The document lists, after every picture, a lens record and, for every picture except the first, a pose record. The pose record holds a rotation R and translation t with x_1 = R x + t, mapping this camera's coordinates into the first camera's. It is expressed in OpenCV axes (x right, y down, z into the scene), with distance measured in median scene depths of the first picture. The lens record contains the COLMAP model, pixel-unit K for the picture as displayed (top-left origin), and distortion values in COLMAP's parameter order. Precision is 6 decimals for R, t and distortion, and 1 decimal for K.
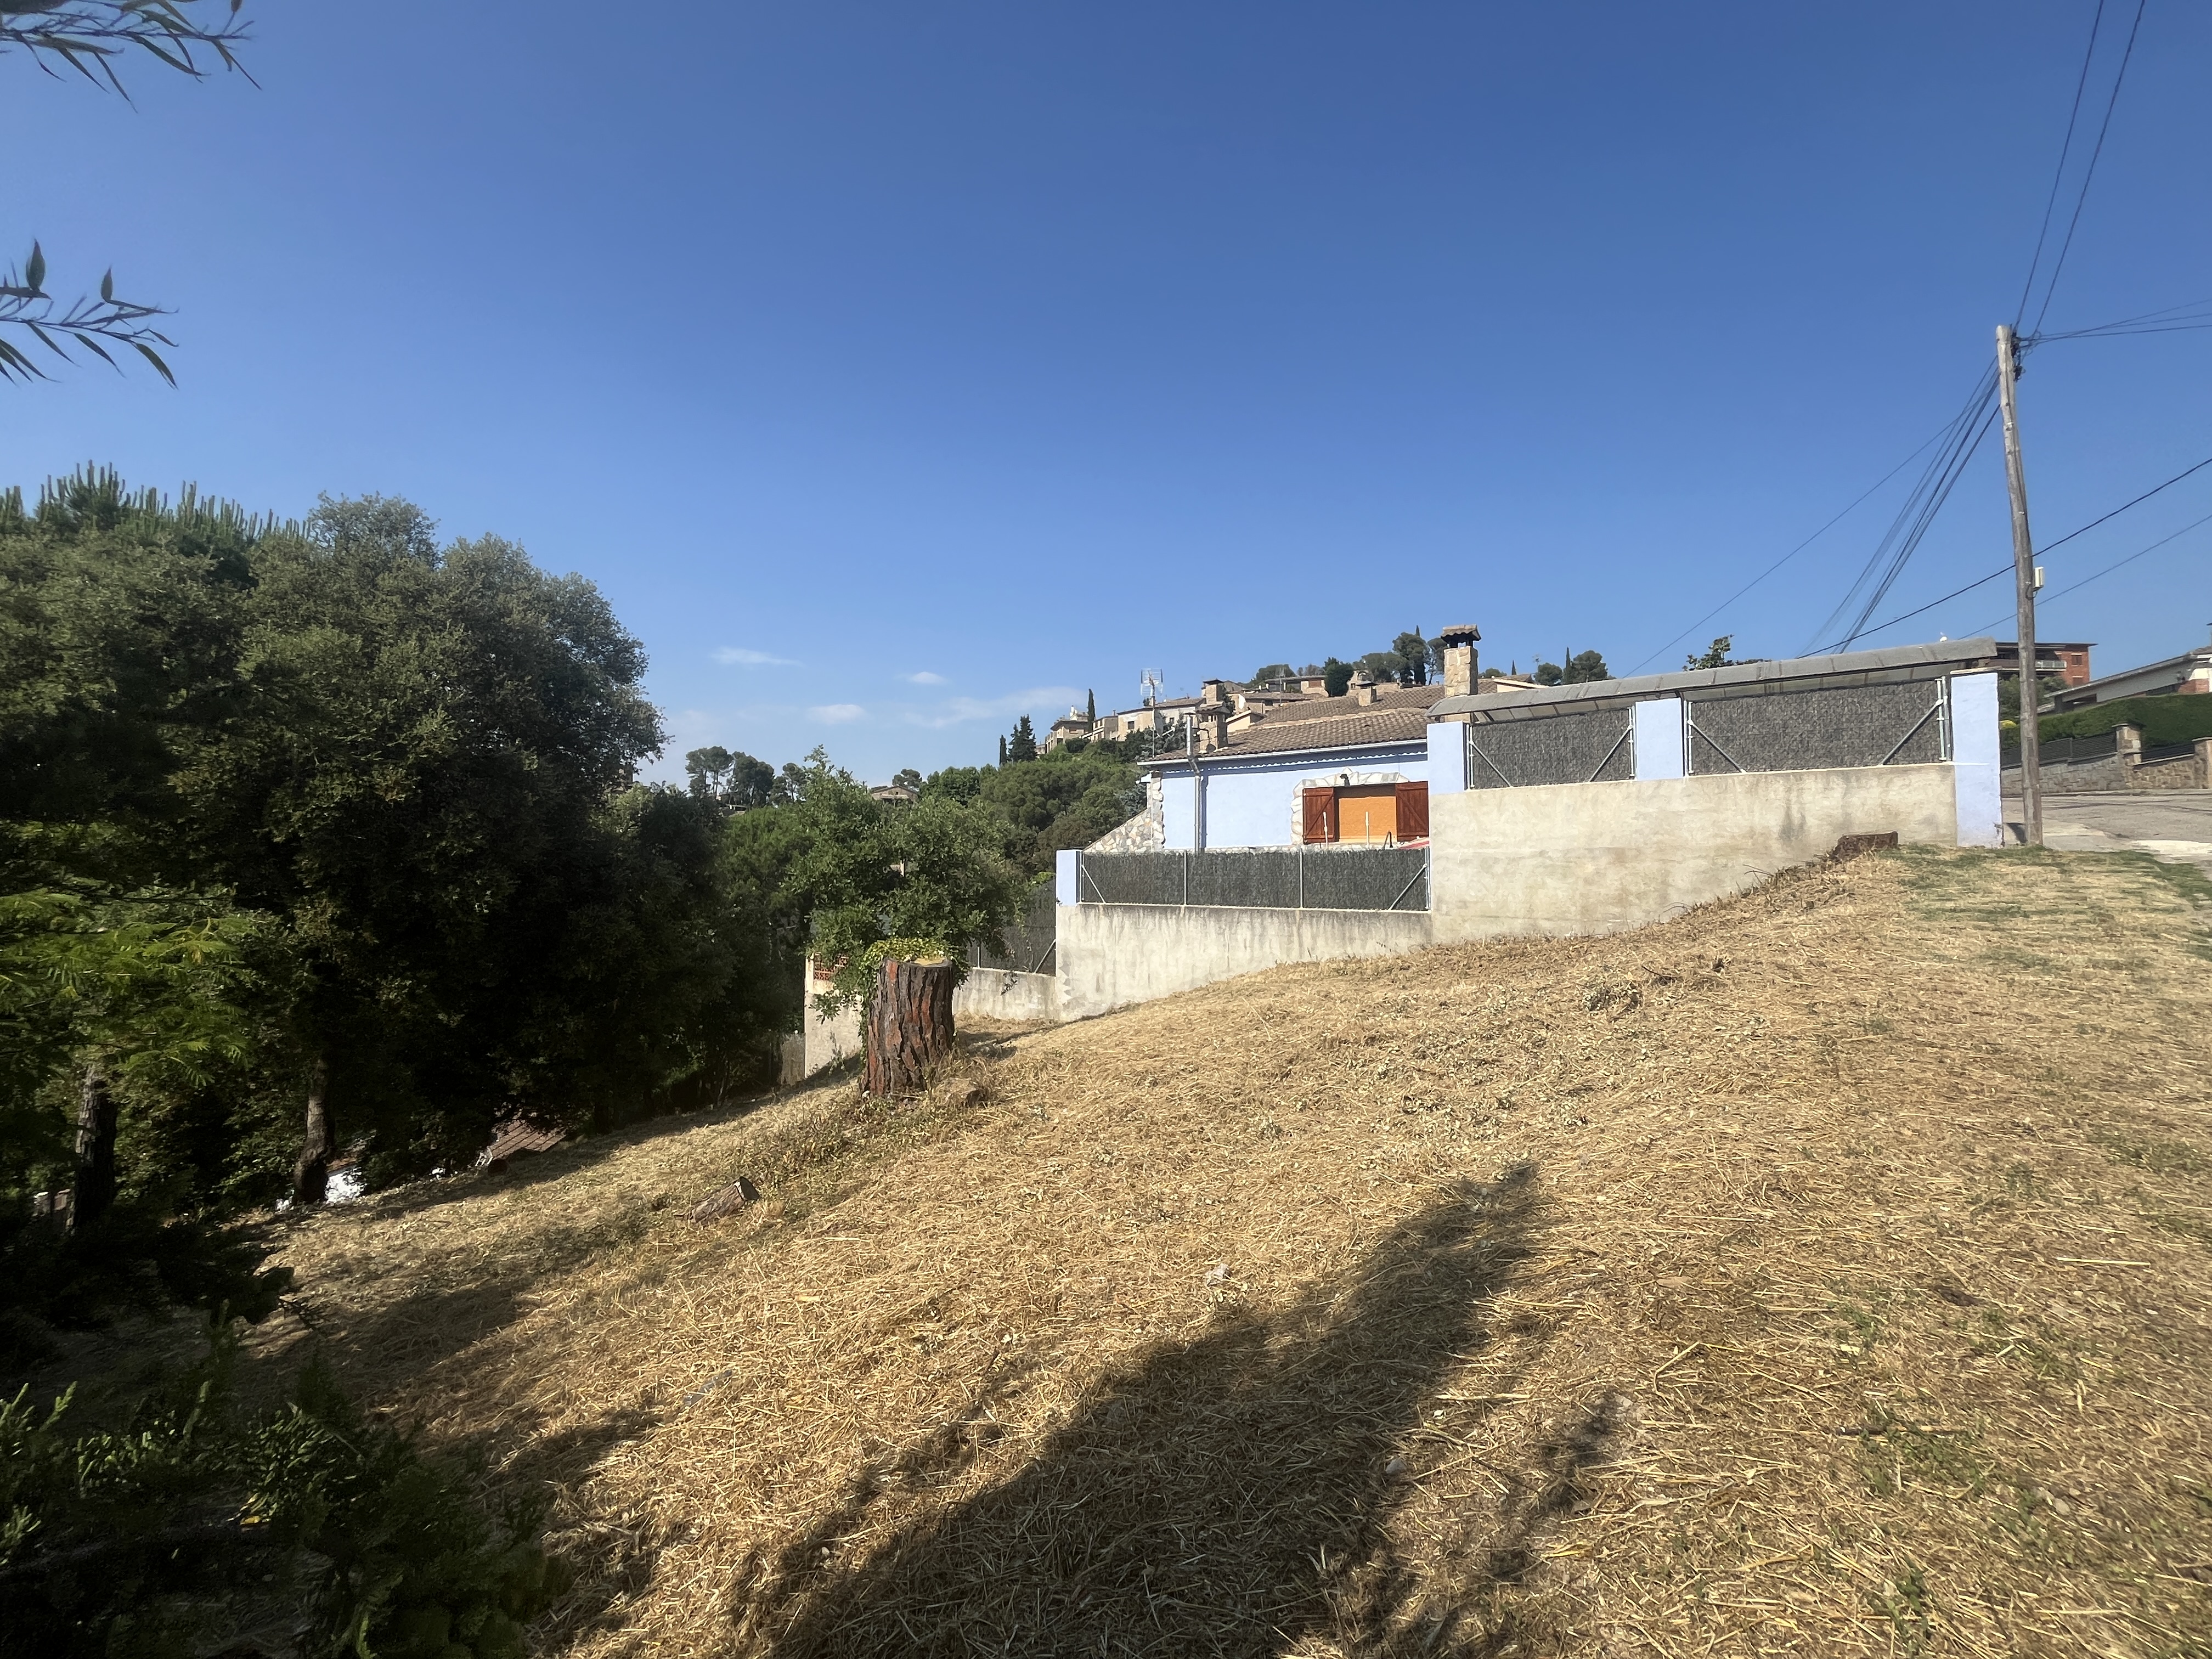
lens RADIAL K [[898.5, 0, 1101.8], [0, 898.5, 826.4], [0, 0, 1]] dist [-0.001846, 0.000153]
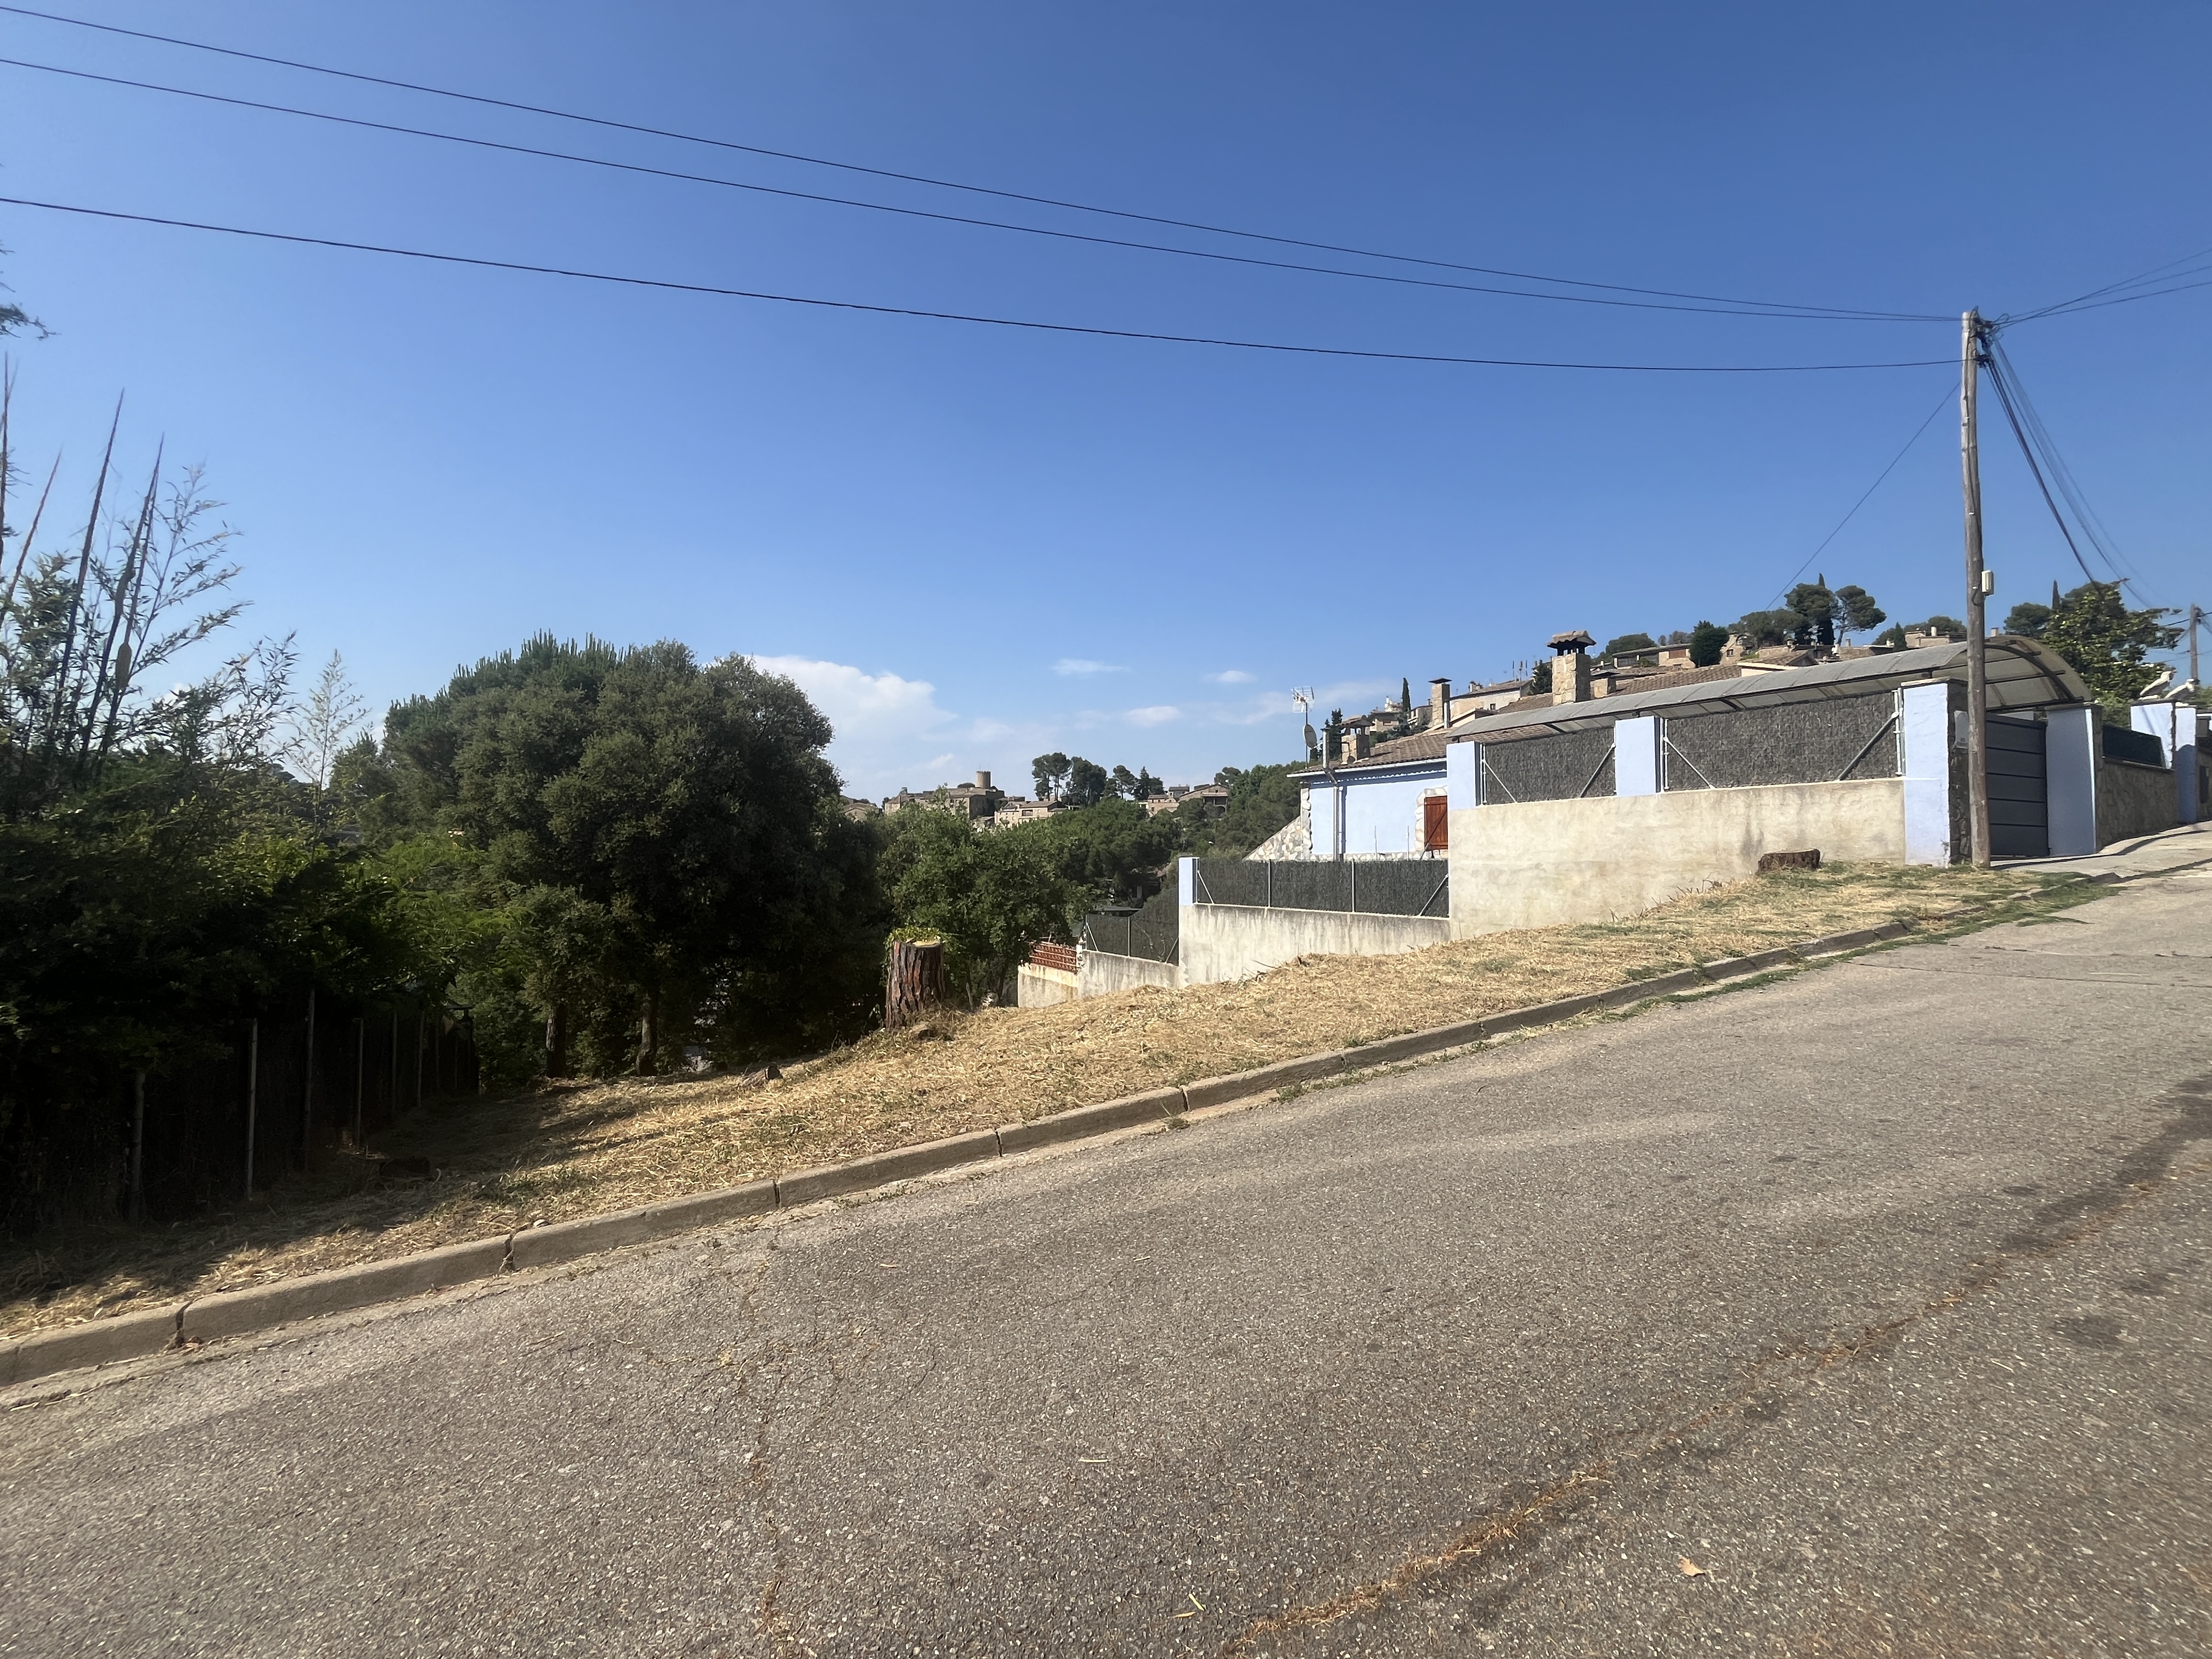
lens RADIAL K [[898.5, 0, 1102.7], [0, 898.5, 834.0], [0, 0, 1]] dist [-0.001846, 0.000153]
pose [[0.933743, -0.008781, -0.357837, 0.483981], [0.013682, 0.999844, 0.011167, -0.032618], [0.357683, -0.015323, 0.933717, -0.210245]]
